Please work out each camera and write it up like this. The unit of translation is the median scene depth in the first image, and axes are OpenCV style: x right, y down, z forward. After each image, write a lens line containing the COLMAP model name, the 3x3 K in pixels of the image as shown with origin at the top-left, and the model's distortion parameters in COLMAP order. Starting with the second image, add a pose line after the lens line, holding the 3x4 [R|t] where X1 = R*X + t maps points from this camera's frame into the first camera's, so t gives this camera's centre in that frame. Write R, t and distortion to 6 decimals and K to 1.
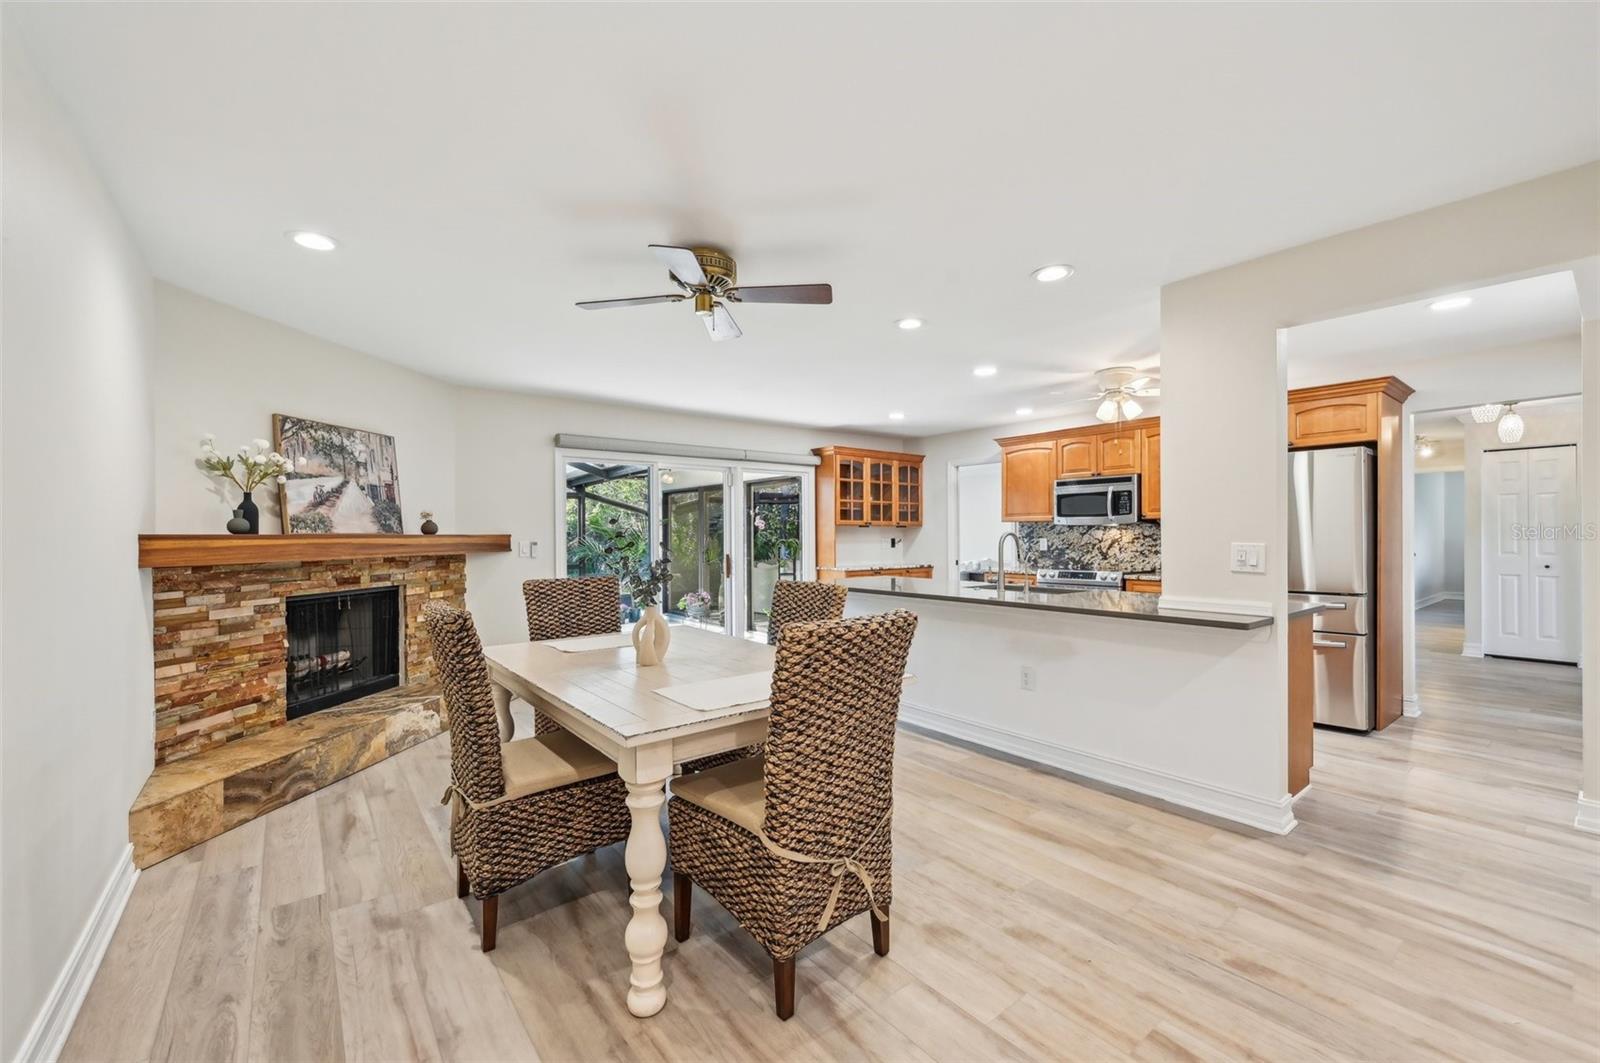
lens RADIAL K [[648.7, 0, 801.9], [0, 648.7, 536.2], [0, 0, 1]] dist [0.000670, 0.000256]
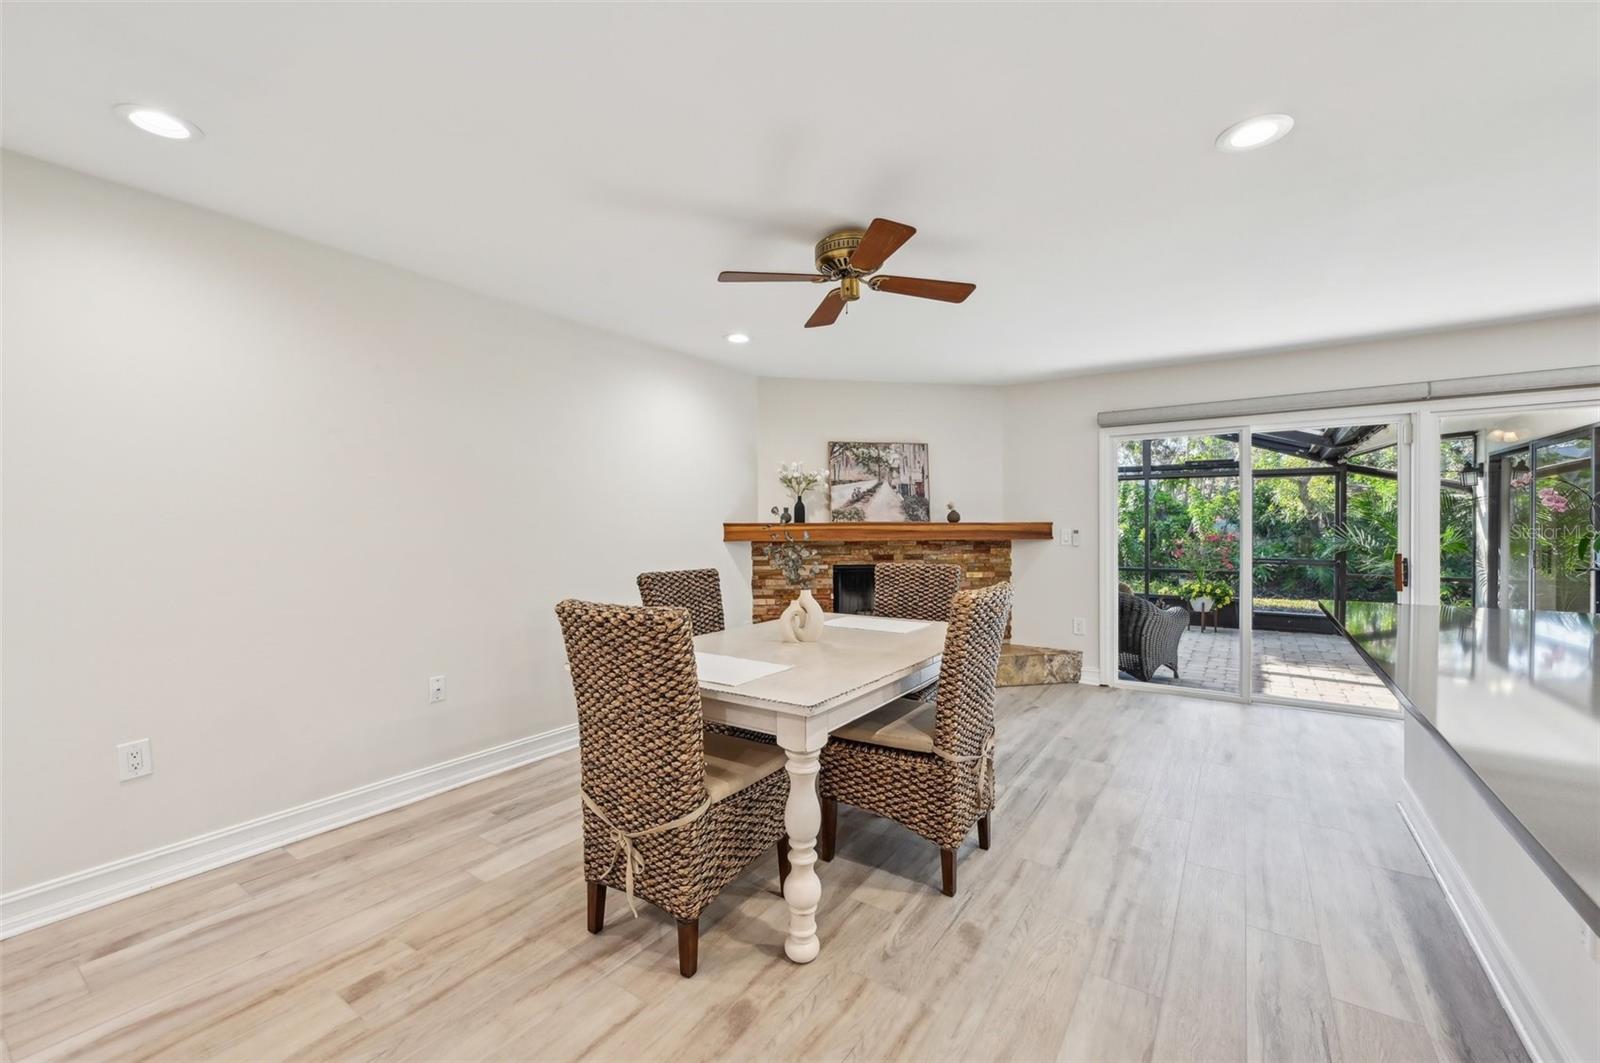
lens RADIAL K [[648.7, 0, 801.8], [0, 648.7, 530.8], [0, 0, 1]] dist [0.000670, 0.000256]
pose [[0.294376, 0.013627, -0.955593, 0.564323], [-0.000306, 0.999900, 0.014164, -0.004931], [0.955690, -0.003877, 0.294351, 0.472124]]
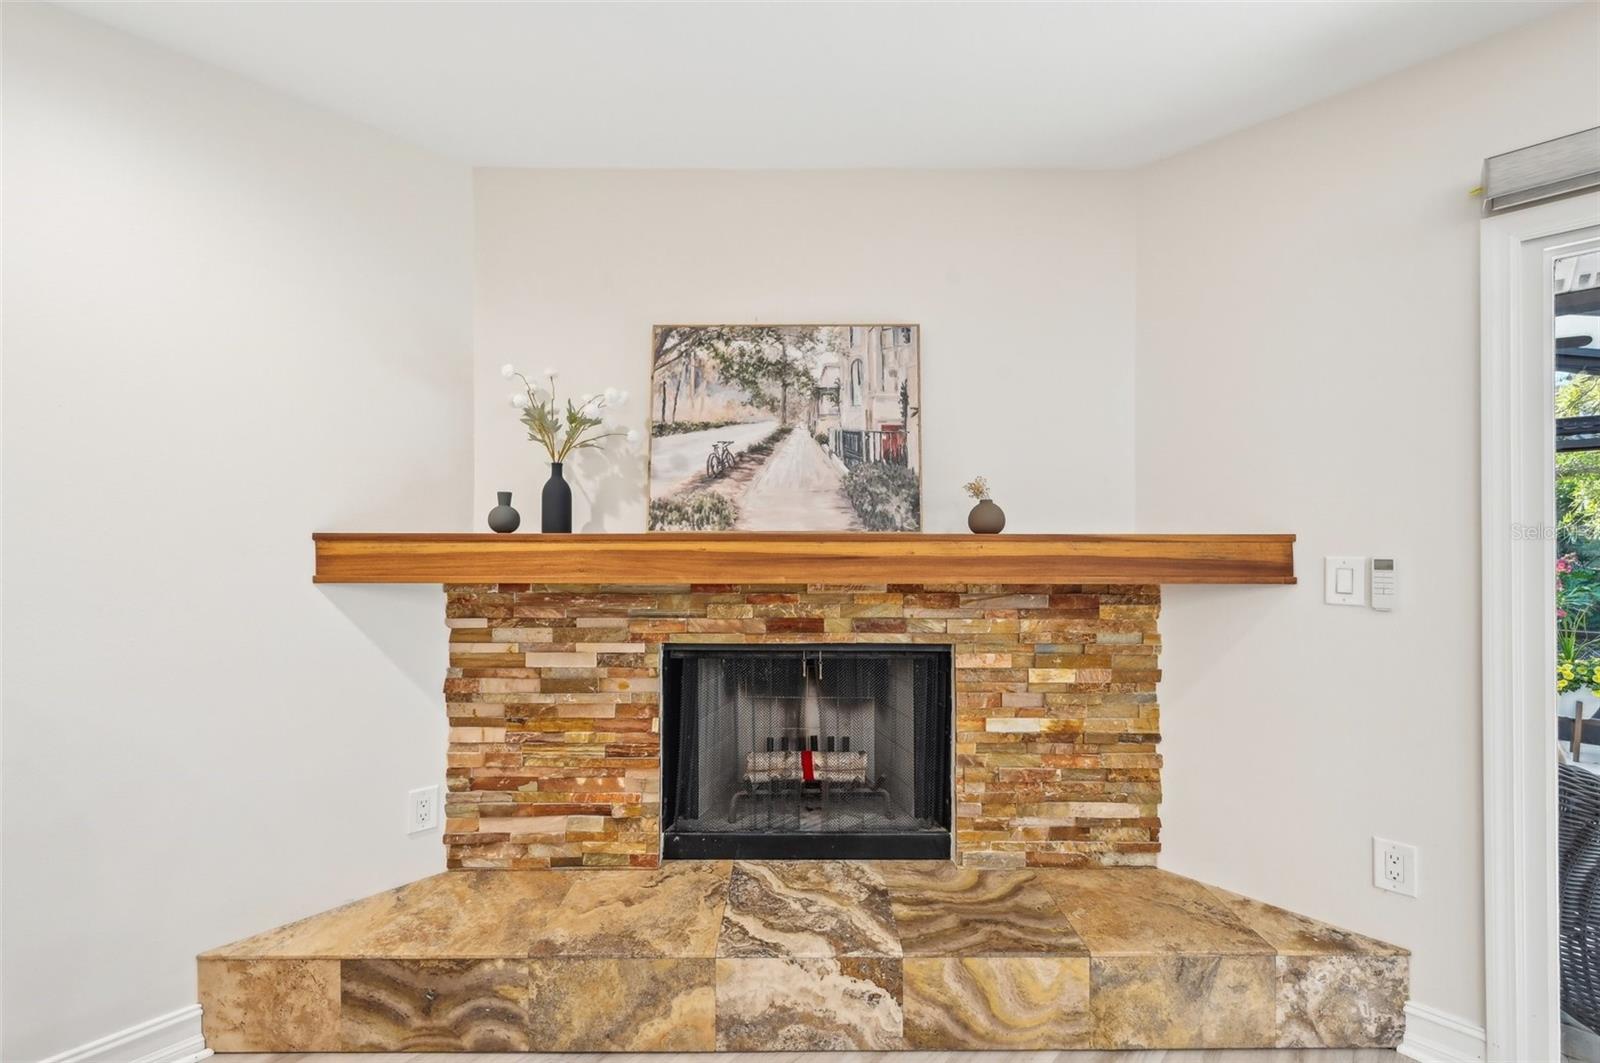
lens RADIAL K [[648.7, 0, 805.6], [0, 648.7, 536.3], [0, 0, 1]] dist [0.000670, 0.000256]
pose [[0.117543, 0.001148, -0.993067, -0.205181], [-0.003589, 0.999993, 0.000732, -0.001202], [0.993061, 0.003478, 0.117546, 1.006155]]
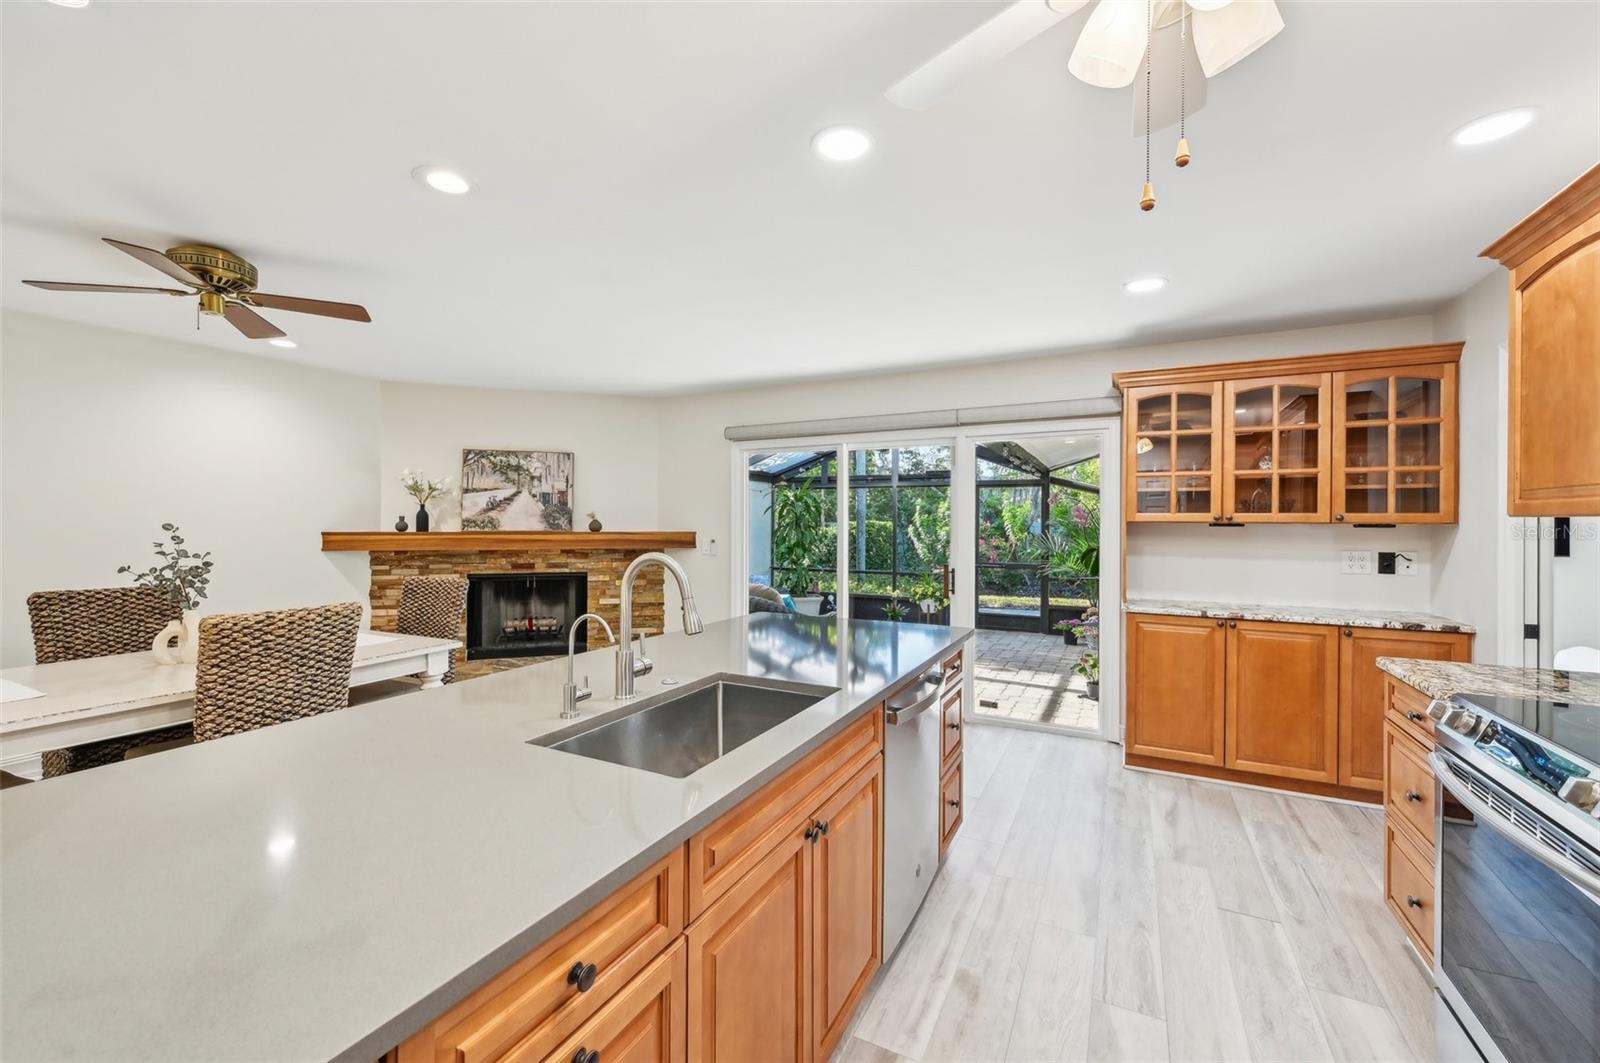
lens RADIAL K [[648.7, 0, 801.3], [0, 648.7, 523.9], [0, 0, 1]] dist [0.000670, 0.000256]
pose [[0.414735, 0.009249, -0.909895, 0.798467], [-0.007682, 0.999948, 0.006663, -0.033071], [0.909910, 0.004226, 0.414784, 1.026003]]
